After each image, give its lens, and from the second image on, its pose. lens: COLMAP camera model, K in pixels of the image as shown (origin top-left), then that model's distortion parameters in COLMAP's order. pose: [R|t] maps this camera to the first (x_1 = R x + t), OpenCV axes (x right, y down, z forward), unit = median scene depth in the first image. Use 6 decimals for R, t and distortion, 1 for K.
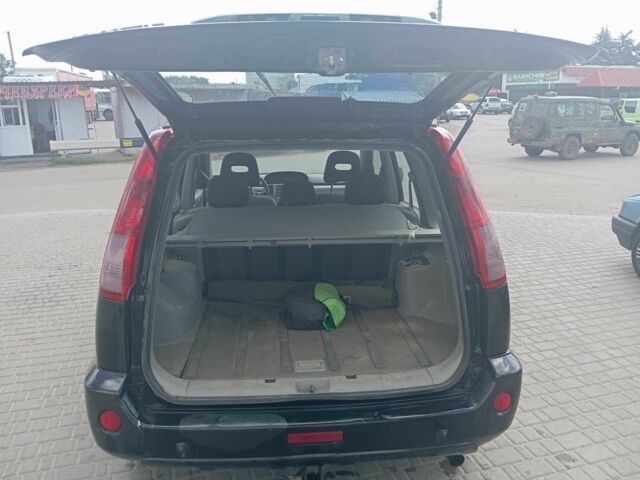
lens RADIAL K [[523.0, 0, 314.8], [0, 523.0, 241.2], [0, 0, 1]] dist [0.063253, -0.125104]
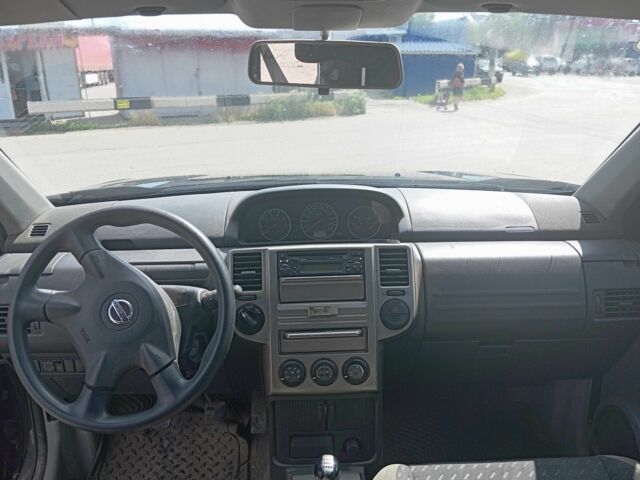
lens RADIAL K [[523.0, 0, 317.1], [0, 523.0, 241.9], [0, 0, 1]] dist [0.063253, -0.125104]
pose [[0.998476, 0.015282, -0.053037, -0.036265], [-0.011748, 0.997729, 0.066322, -0.104218], [0.053930, -0.065598, 0.996388, 0.621571]]
